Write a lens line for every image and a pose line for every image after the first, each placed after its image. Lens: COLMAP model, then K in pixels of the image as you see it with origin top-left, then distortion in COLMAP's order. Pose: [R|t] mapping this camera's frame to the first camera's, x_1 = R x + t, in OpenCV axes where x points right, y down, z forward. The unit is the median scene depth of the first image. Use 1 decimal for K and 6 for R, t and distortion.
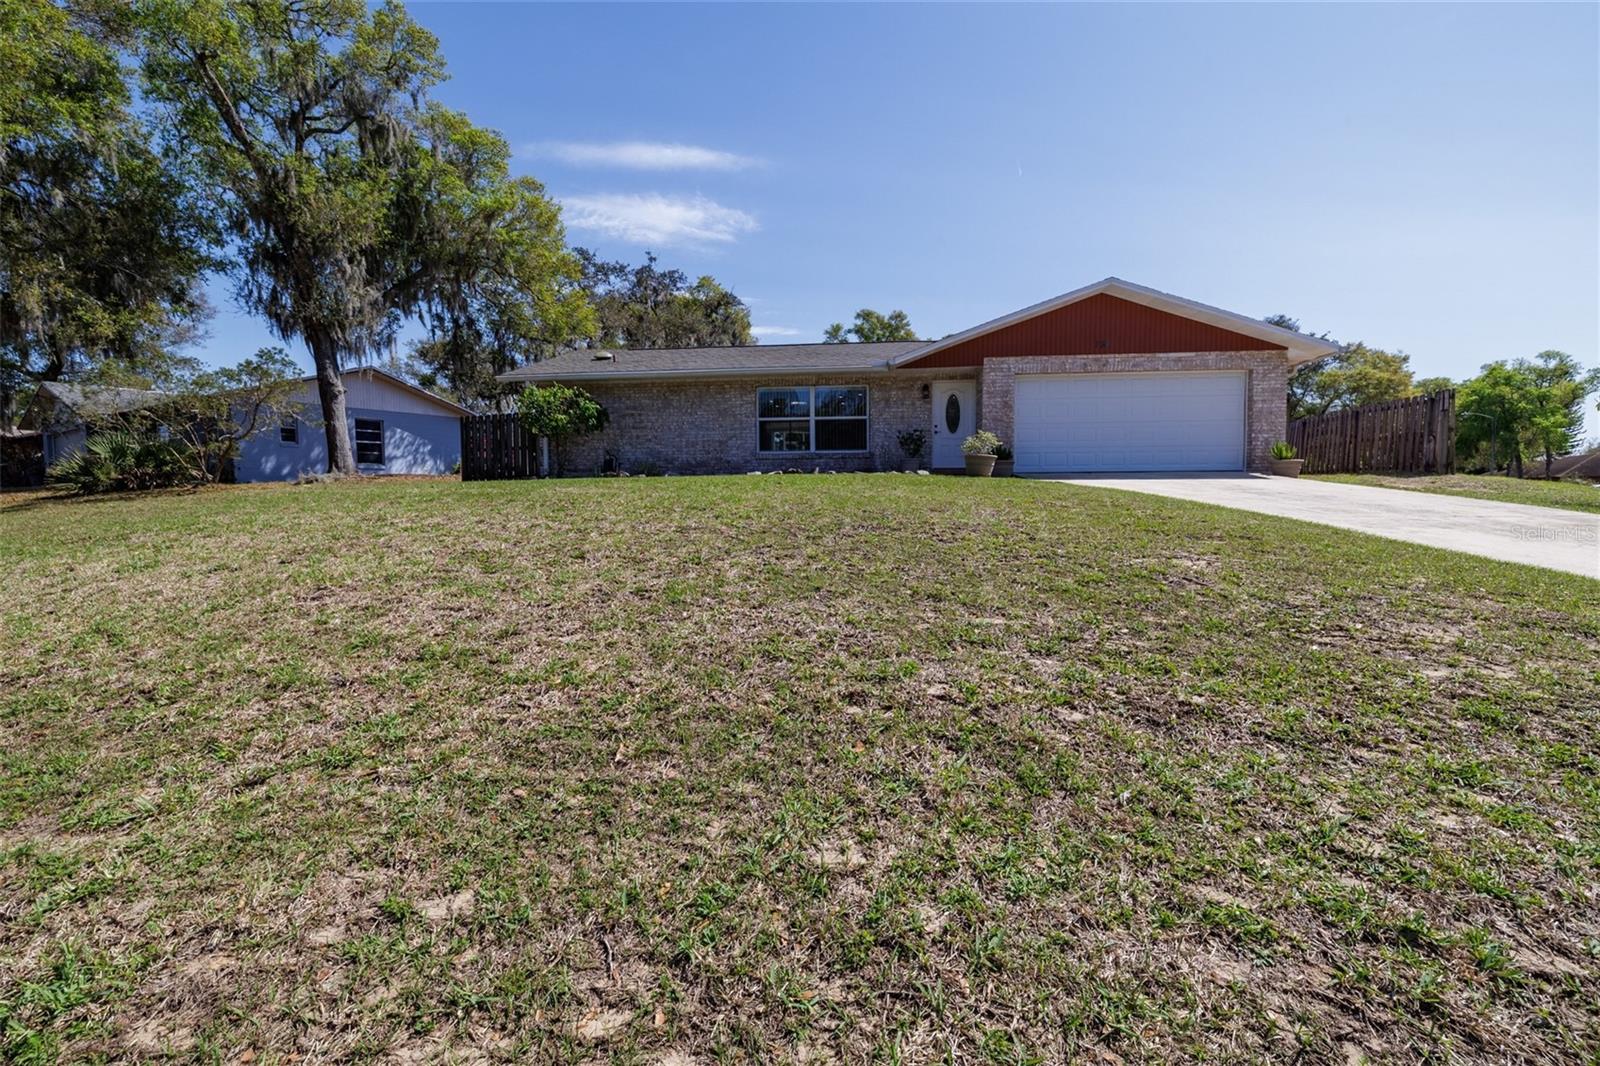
lens RADIAL K [[673.2, 0, 797.6], [0, 673.2, 528.6], [0, 0, 1]] dist [0.006661, -0.000021]
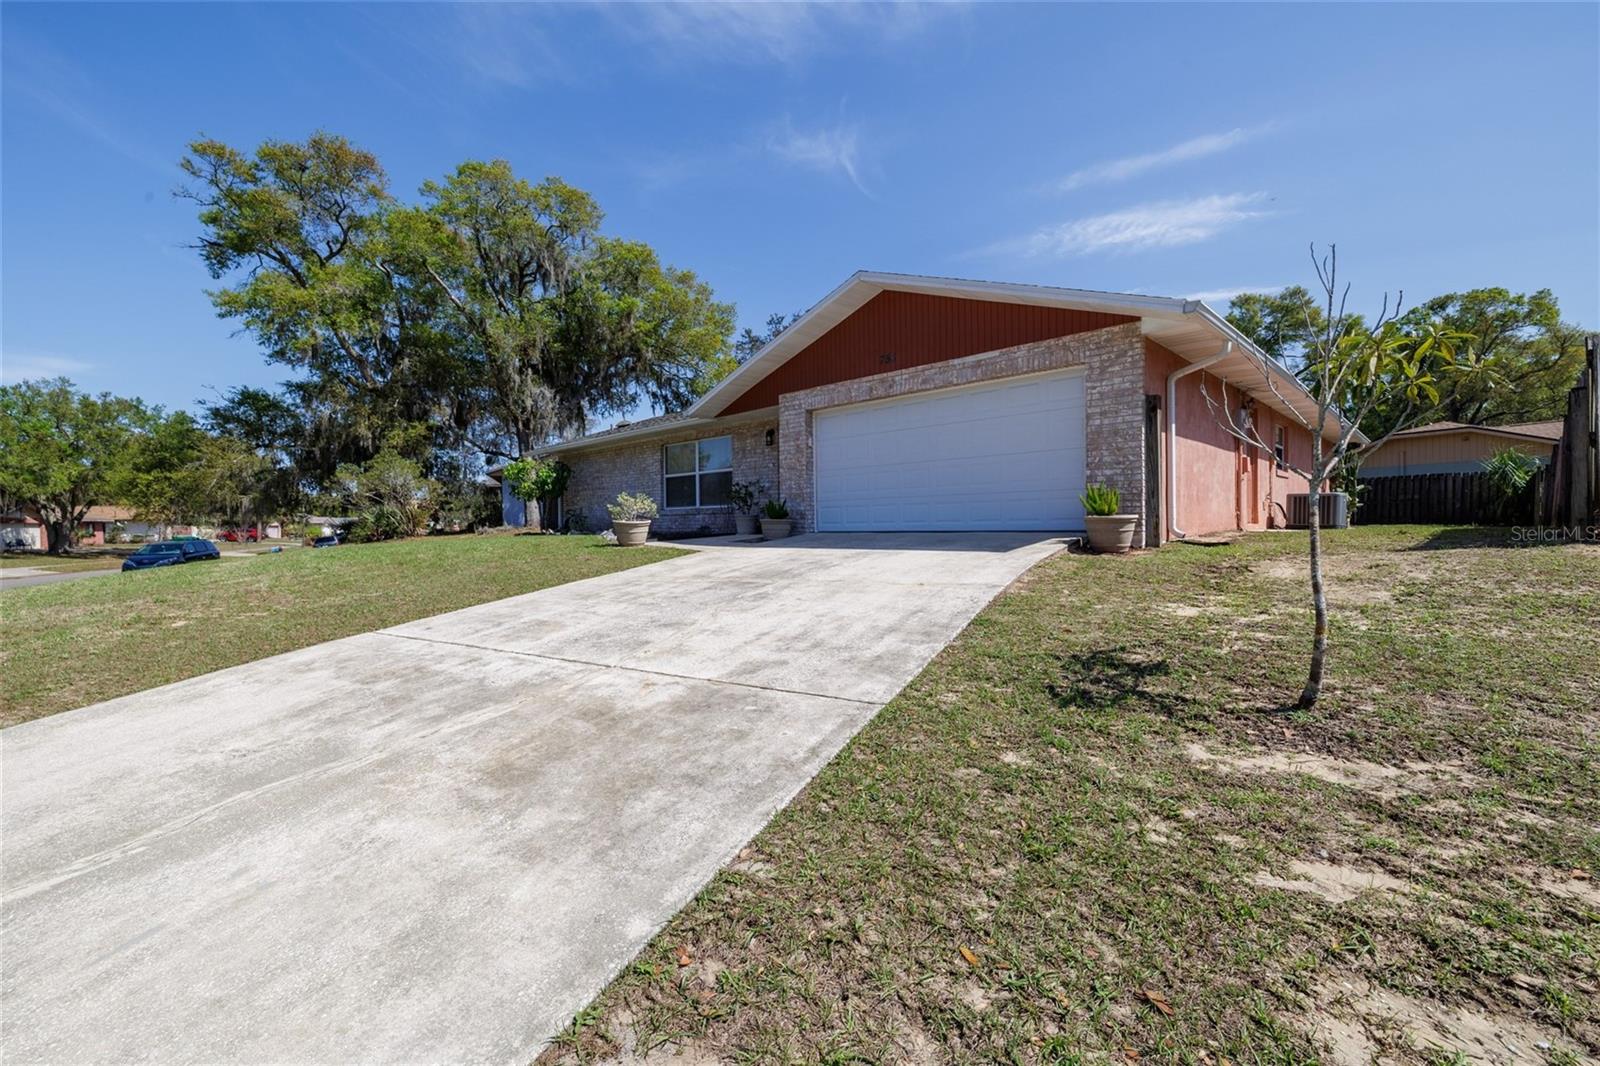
lens RADIAL K [[673.2, 0, 797.6], [0, 673.2, 528.6], [0, 0, 1]] dist [0.006661, -0.000021]
pose [[0.781835, -0.000277, -0.623485, 0.784309], [-0.027987, 0.998976, -0.035540, -0.057316], [0.622856, 0.045236, 0.781027, 0.356537]]
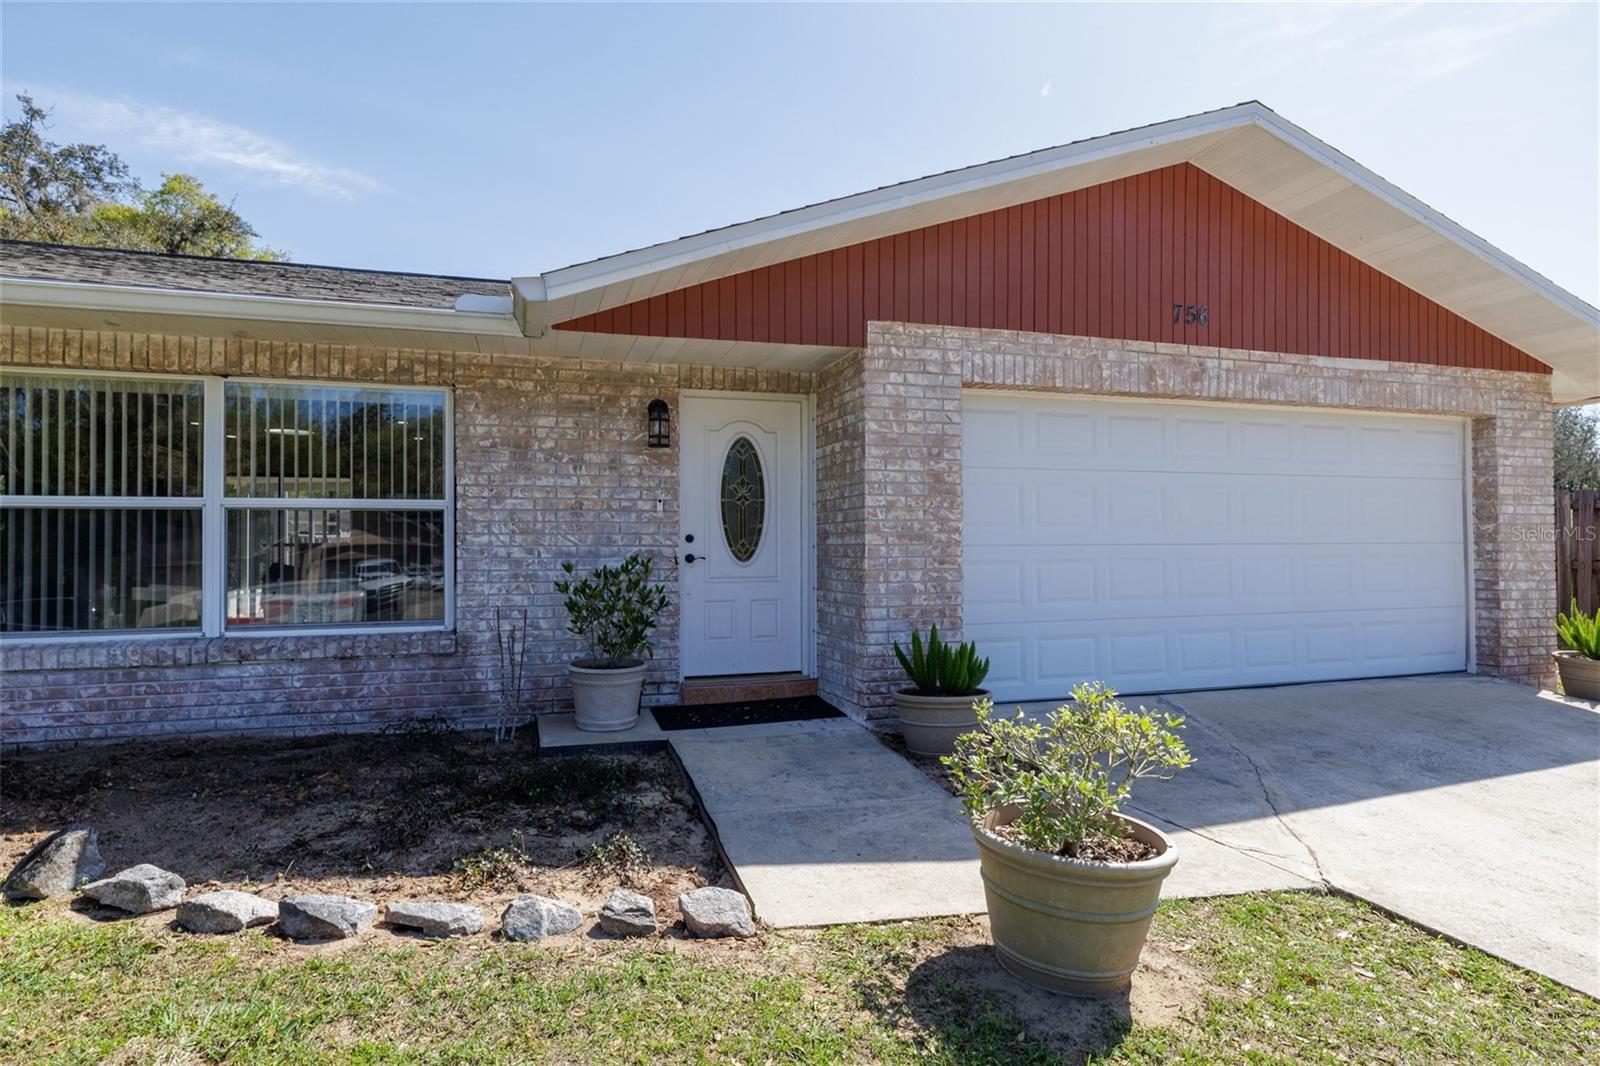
lens RADIAL K [[853.1, 0, 800.0], [0, 853.1, 533.0], [0, 0, 1]] dist [0.019307, 0.000747]
pose [[0.912116, 0.005749, 0.409892, 0.097711], [0.022206, 0.997740, -0.063410, -0.135522], [-0.409331, 0.066939, 0.909927, 0.662489]]
